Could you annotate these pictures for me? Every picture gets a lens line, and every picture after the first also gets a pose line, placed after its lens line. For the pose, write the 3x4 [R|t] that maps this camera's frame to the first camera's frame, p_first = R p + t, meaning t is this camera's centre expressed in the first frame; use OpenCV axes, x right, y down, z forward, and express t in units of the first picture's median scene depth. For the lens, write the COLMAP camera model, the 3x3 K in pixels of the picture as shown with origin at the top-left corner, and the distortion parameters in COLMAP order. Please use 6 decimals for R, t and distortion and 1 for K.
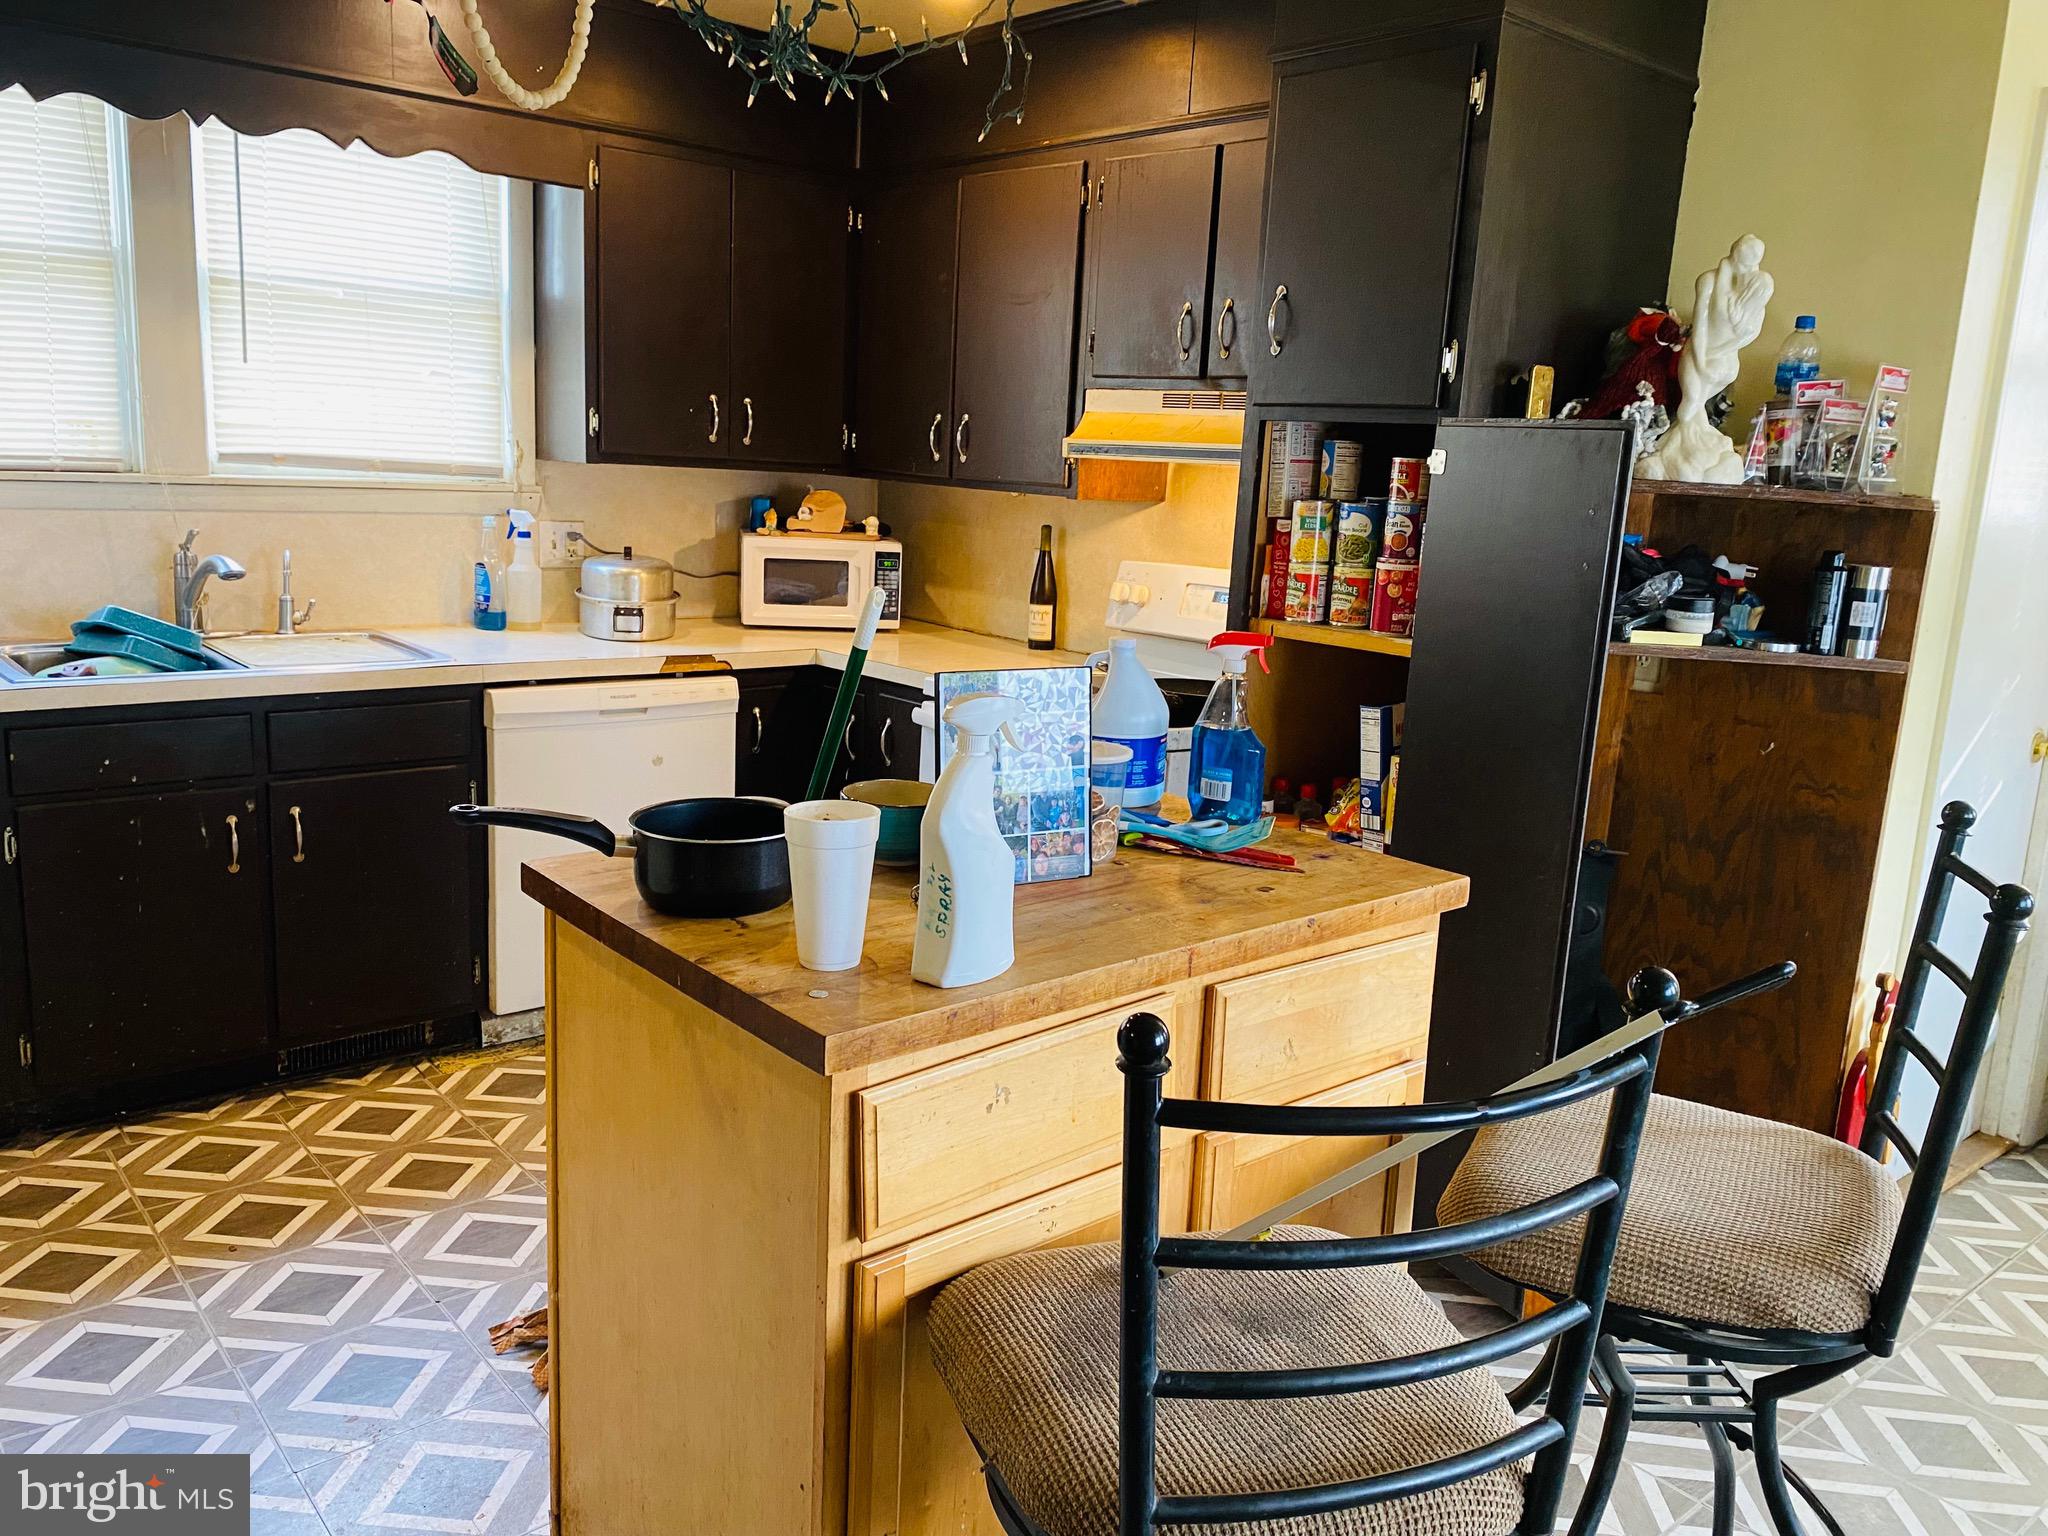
lens RADIAL K [[1553.7, 0, 1027.9], [0, 1553.7, 780.6], [0, 0, 1]] dist [0.088177, -0.154182]
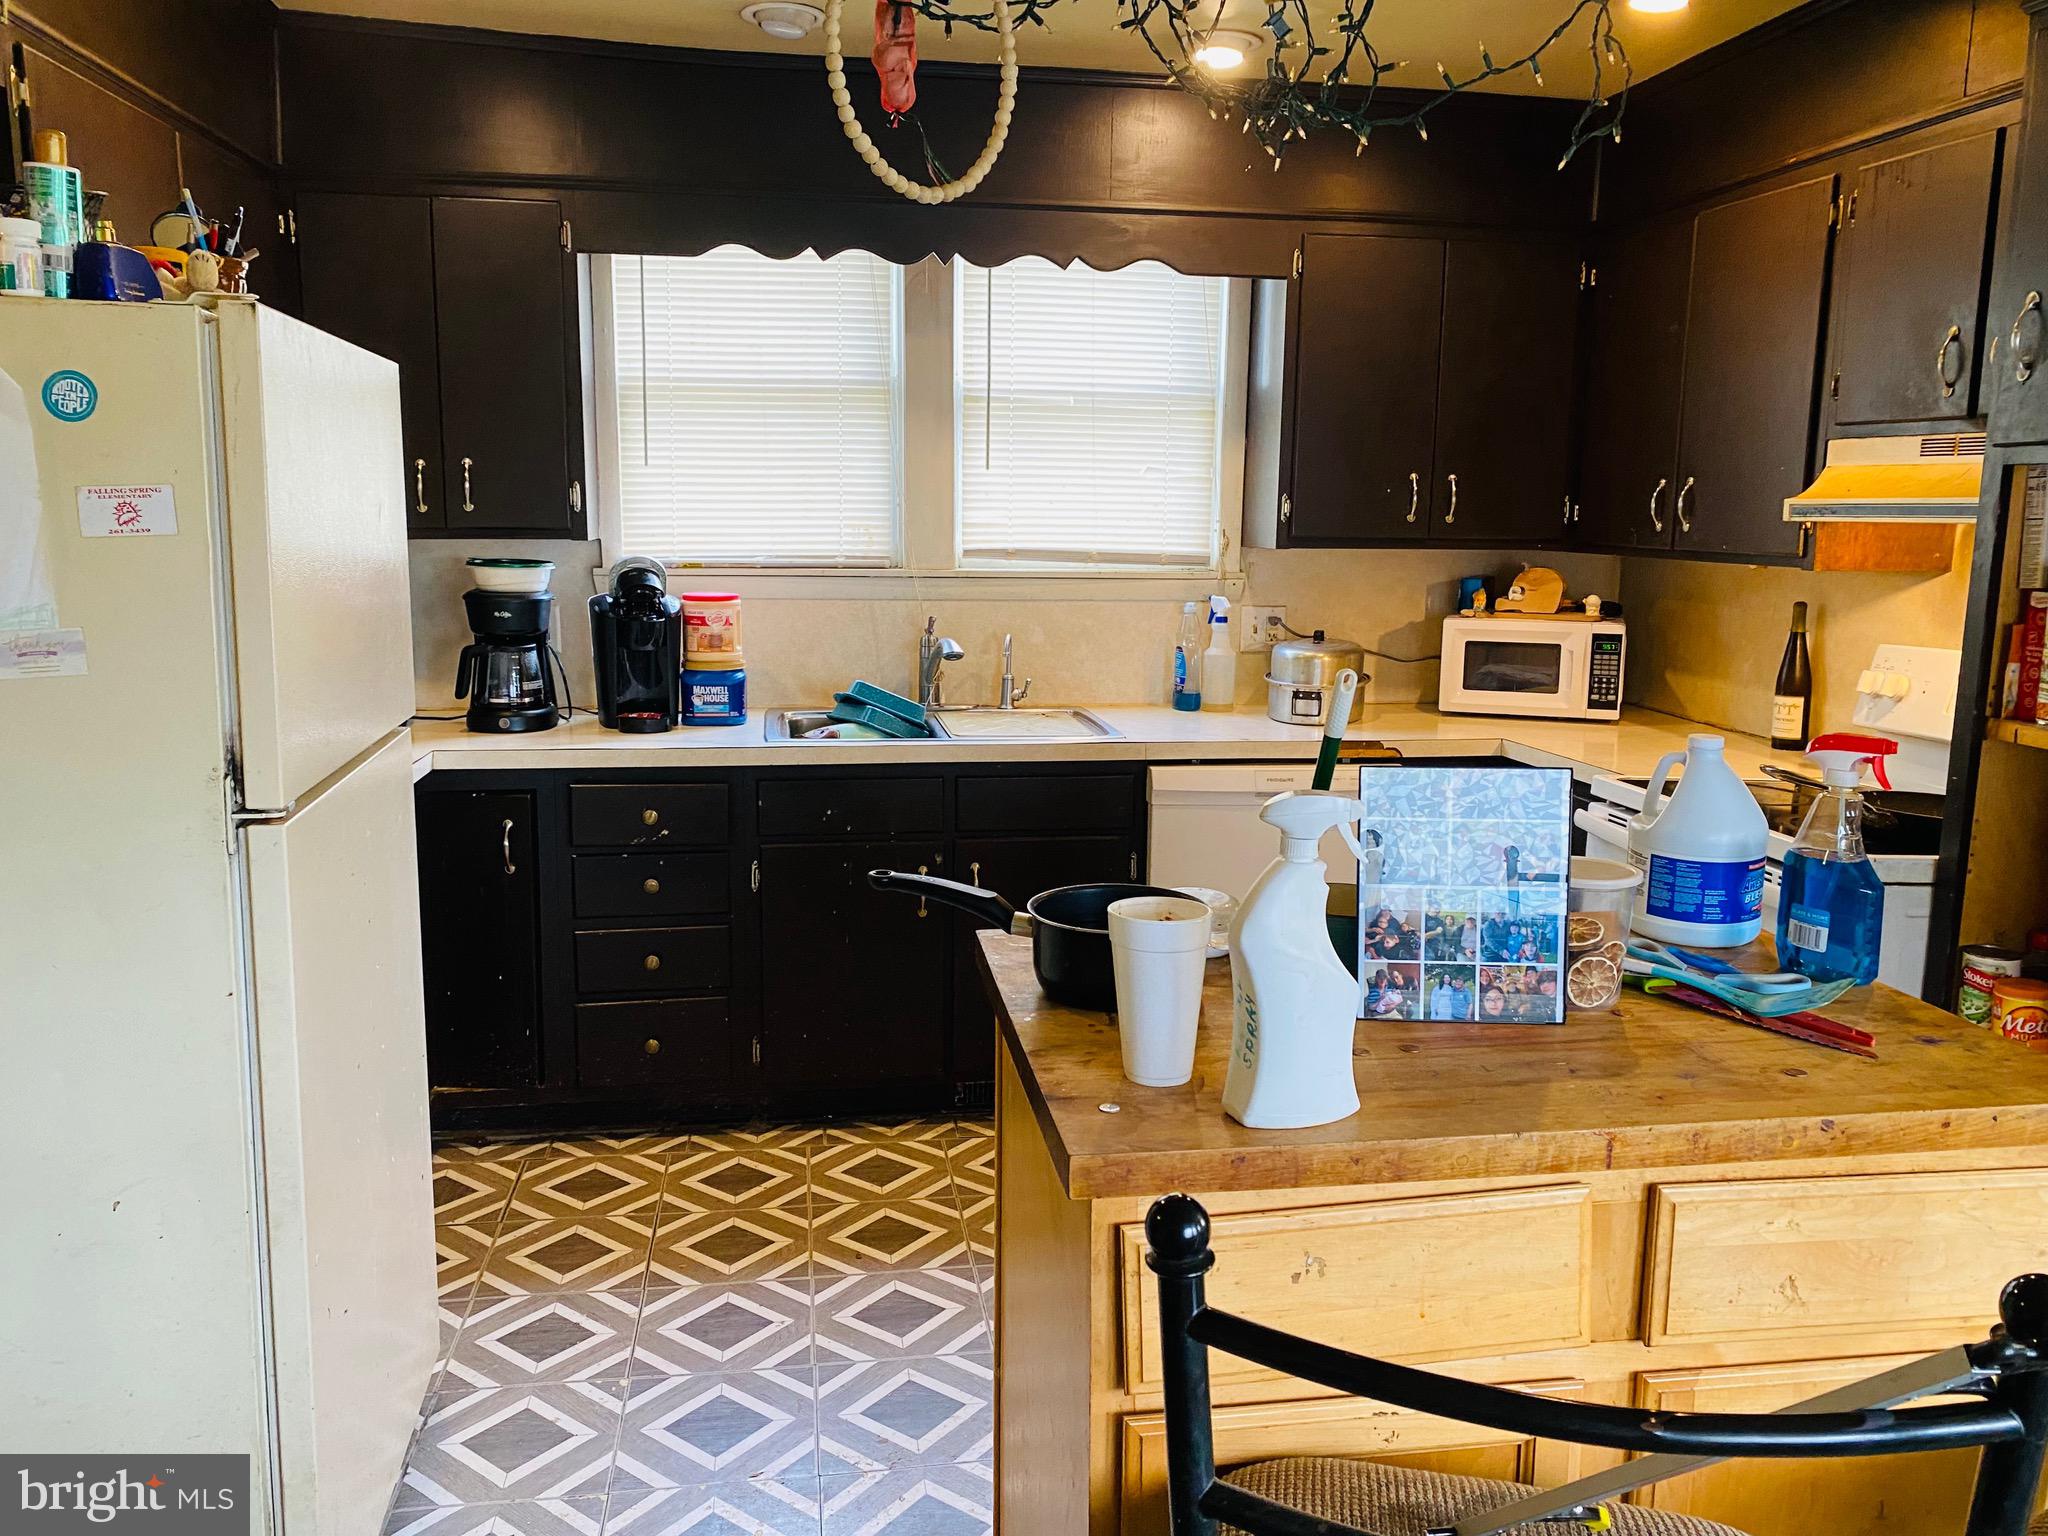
lens RADIAL K [[1553.7, 0, 1027.9], [0, 1553.7, 780.6], [0, 0, 1]] dist [0.088177, -0.154182]
pose [[0.845001, 0.051528, -0.532277, 0.138232], [-0.080203, 0.996300, -0.030876, -0.010591], [0.528717, 0.068780, 0.846007, 0.083931]]
